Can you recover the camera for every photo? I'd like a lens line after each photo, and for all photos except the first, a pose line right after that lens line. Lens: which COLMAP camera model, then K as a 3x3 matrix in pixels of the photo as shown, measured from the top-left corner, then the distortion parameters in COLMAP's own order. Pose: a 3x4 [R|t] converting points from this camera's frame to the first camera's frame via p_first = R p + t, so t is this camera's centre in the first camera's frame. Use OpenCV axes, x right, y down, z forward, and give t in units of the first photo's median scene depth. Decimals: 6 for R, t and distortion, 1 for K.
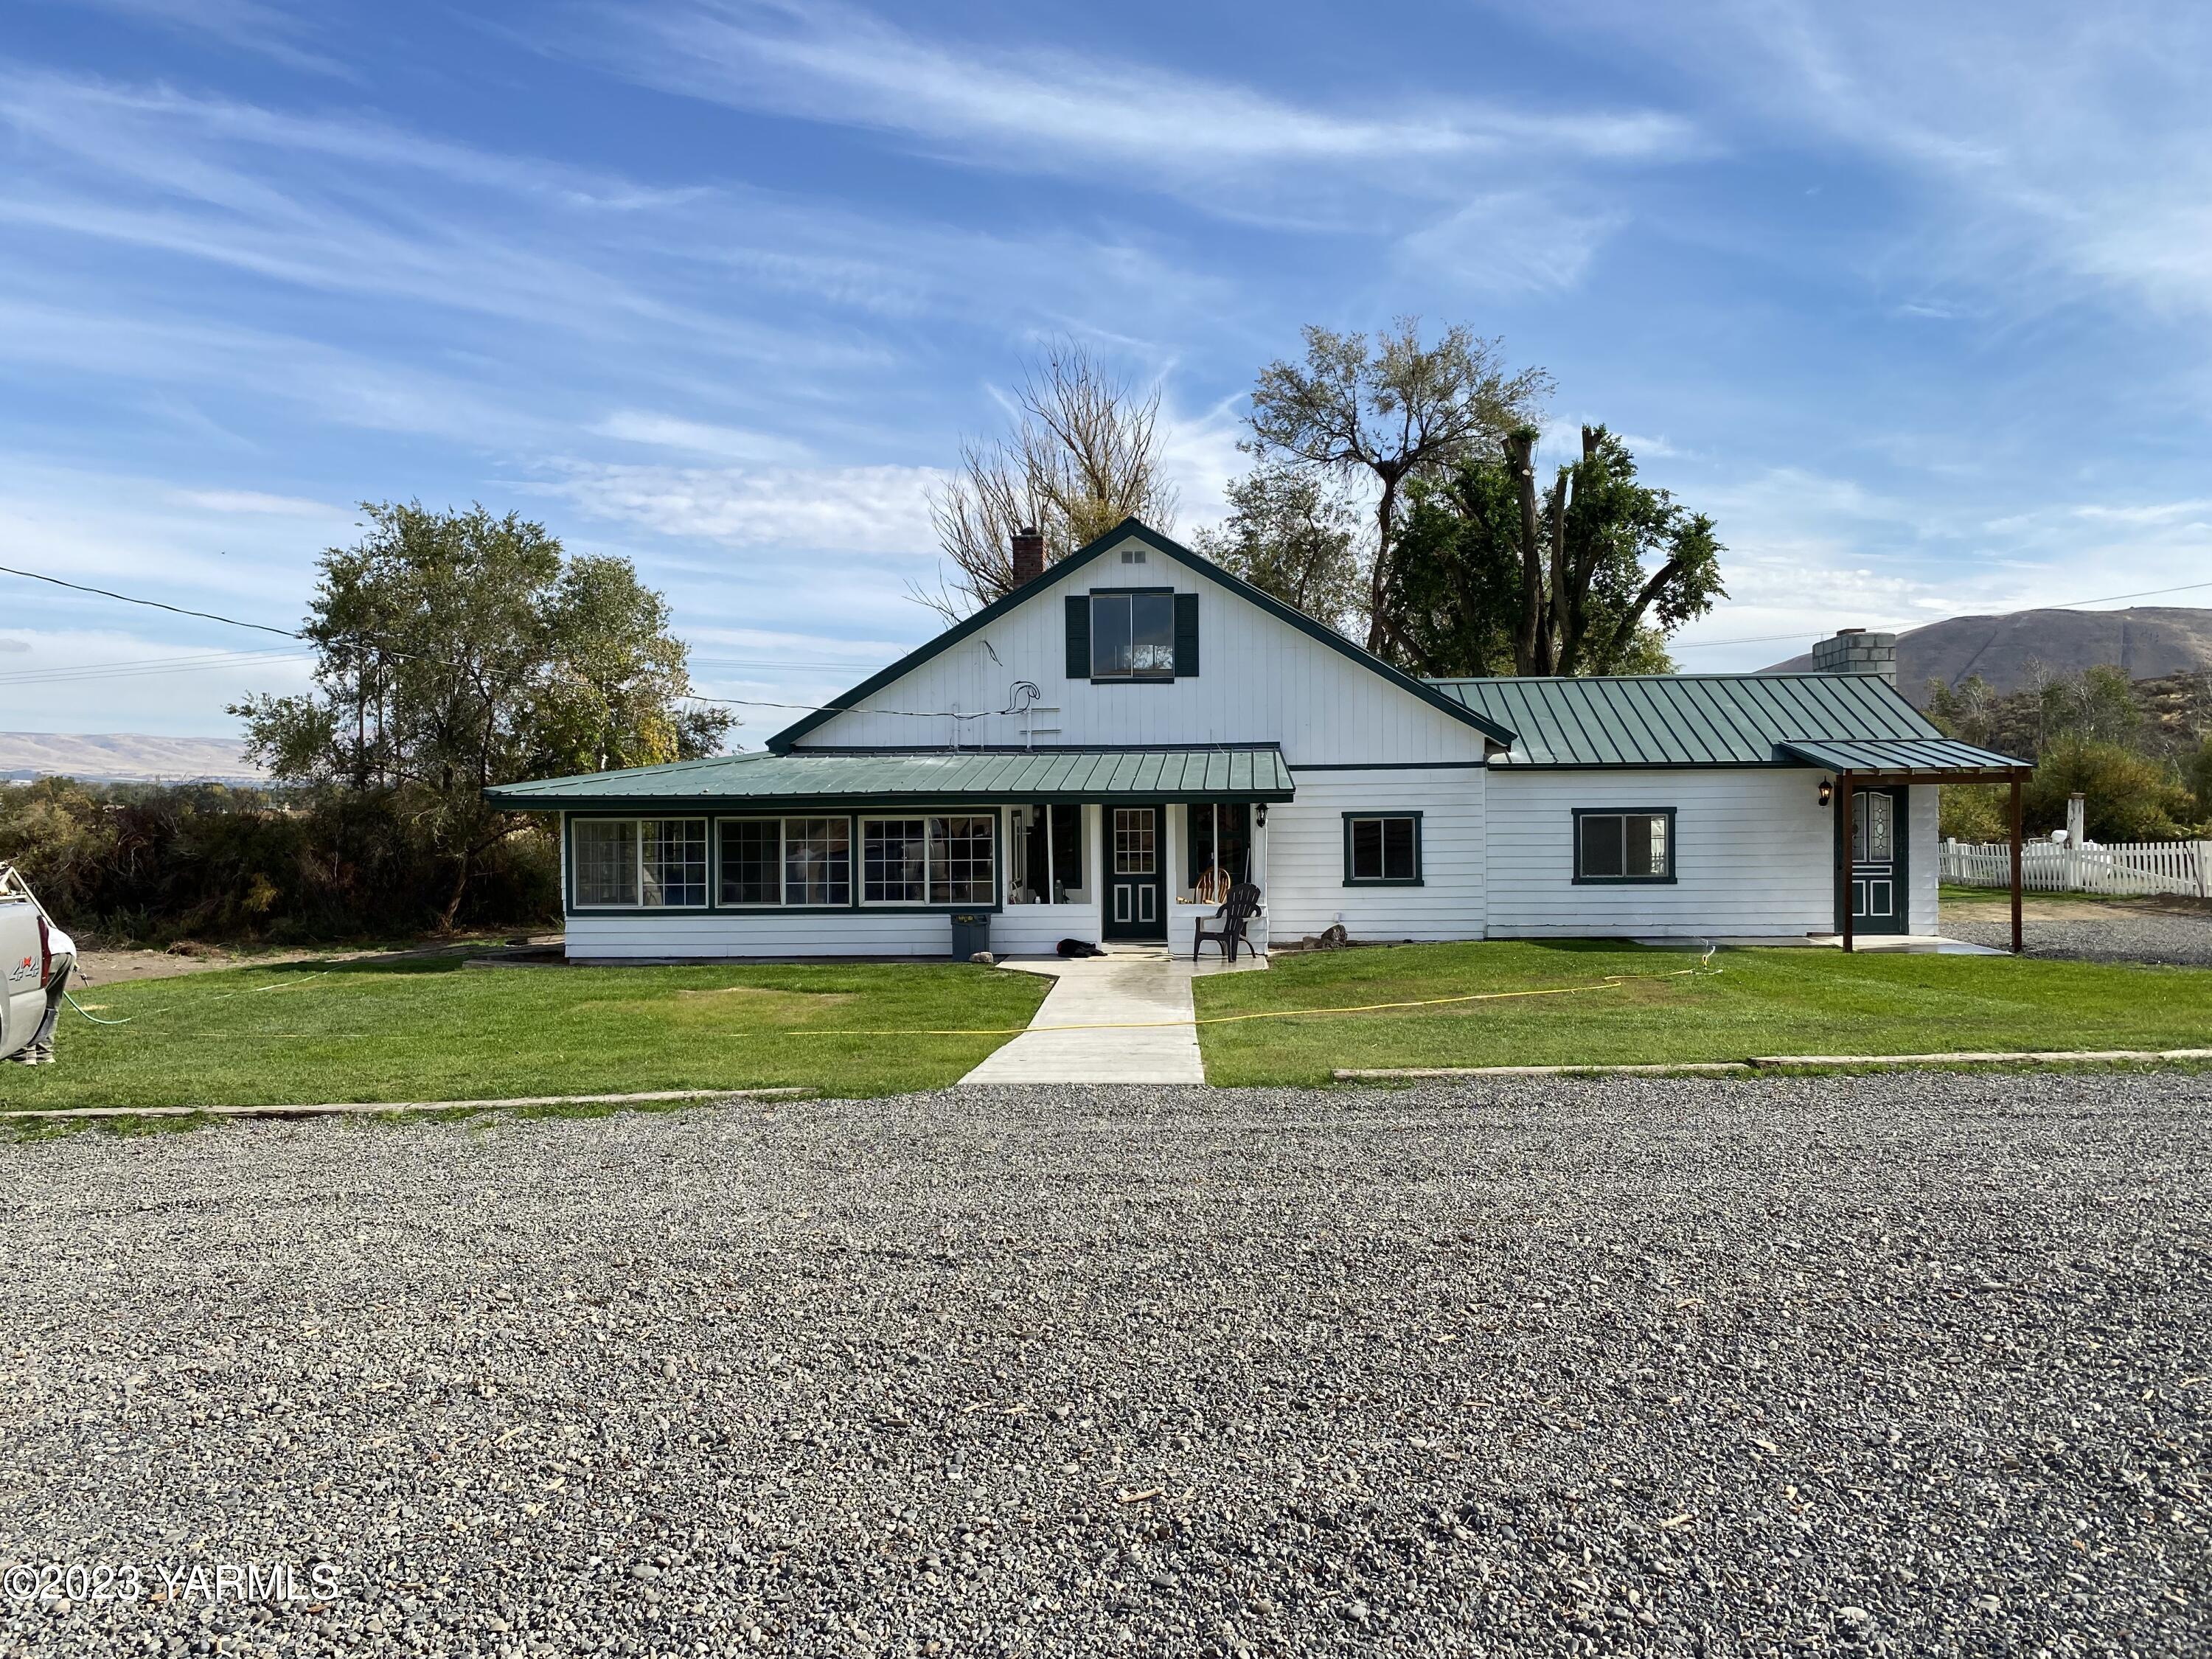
lens RADIAL K [[1703.5, 0, 1106.0], [0, 1703.5, 829.5], [0, 0, 1]] dist [0.081866, -0.176696]
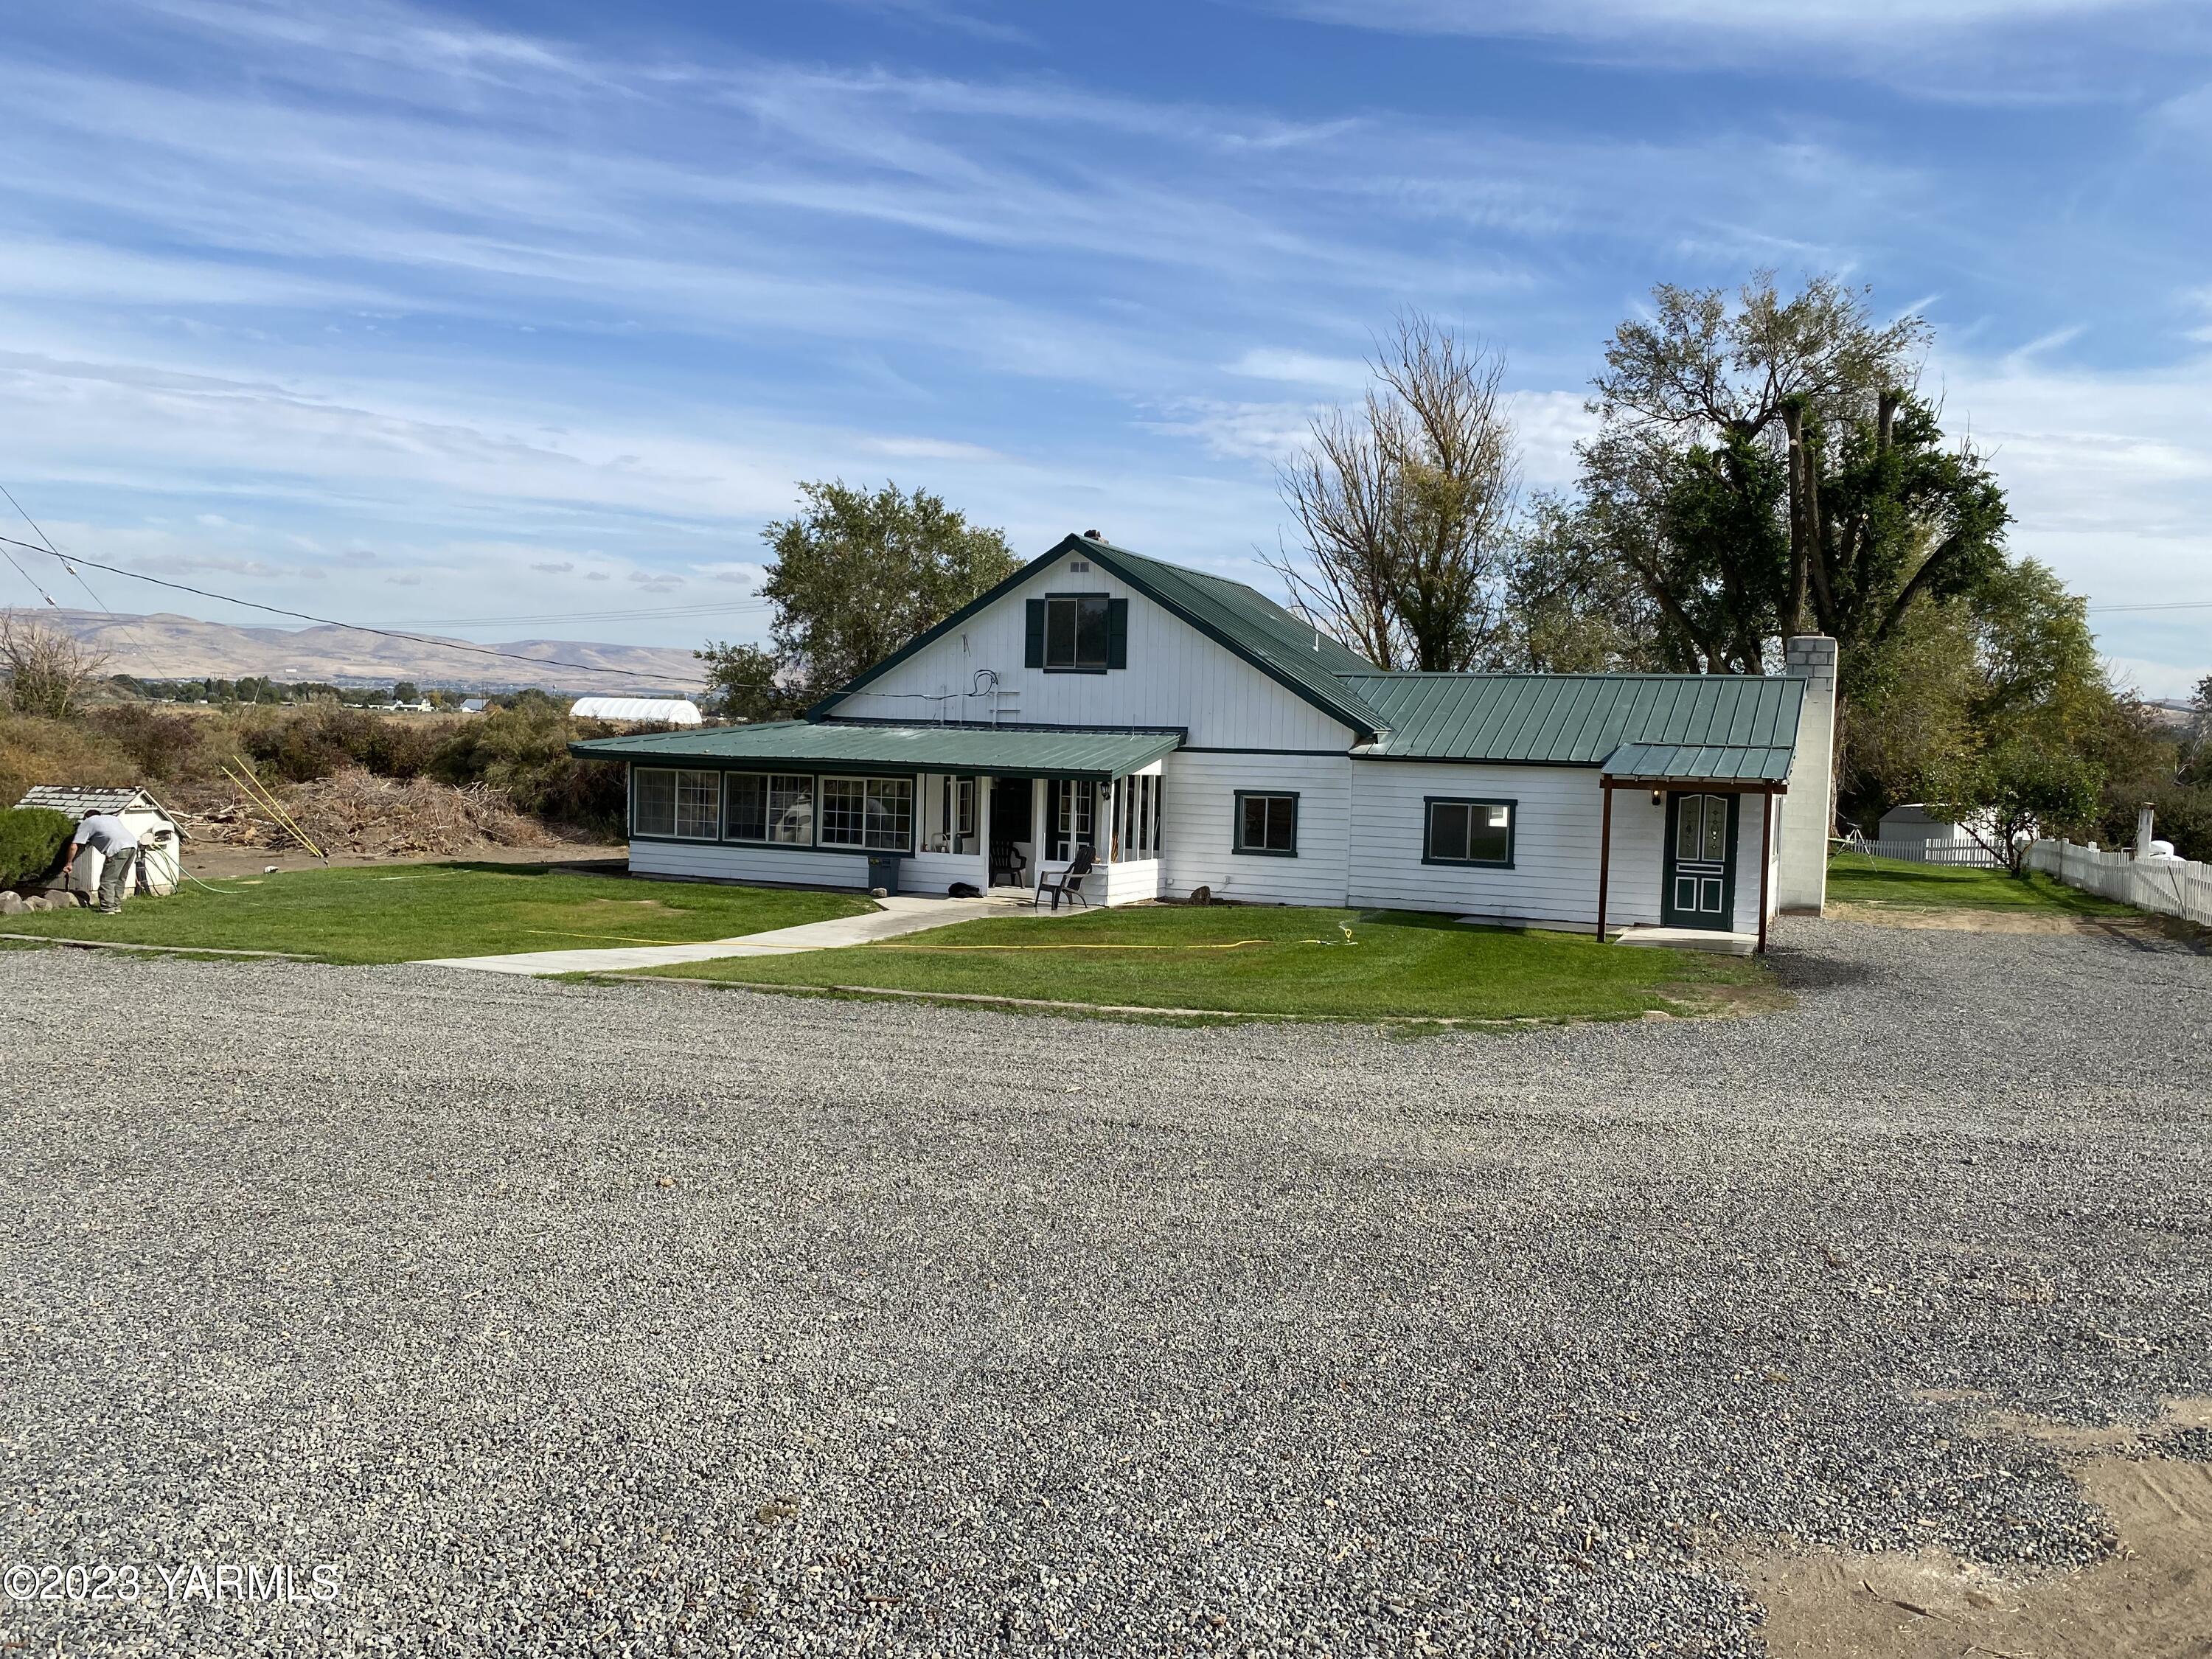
lens RADIAL K [[1703.5, 0, 1106.0], [0, 1703.5, 829.5], [0, 0, 1]] dist [0.081866, -0.176696]
pose [[0.937882, 0.056108, -0.342387, 0.453959], [-0.043032, 0.998029, 0.045677, -0.032236], [0.344275, -0.028106, 0.938448, -0.117207]]
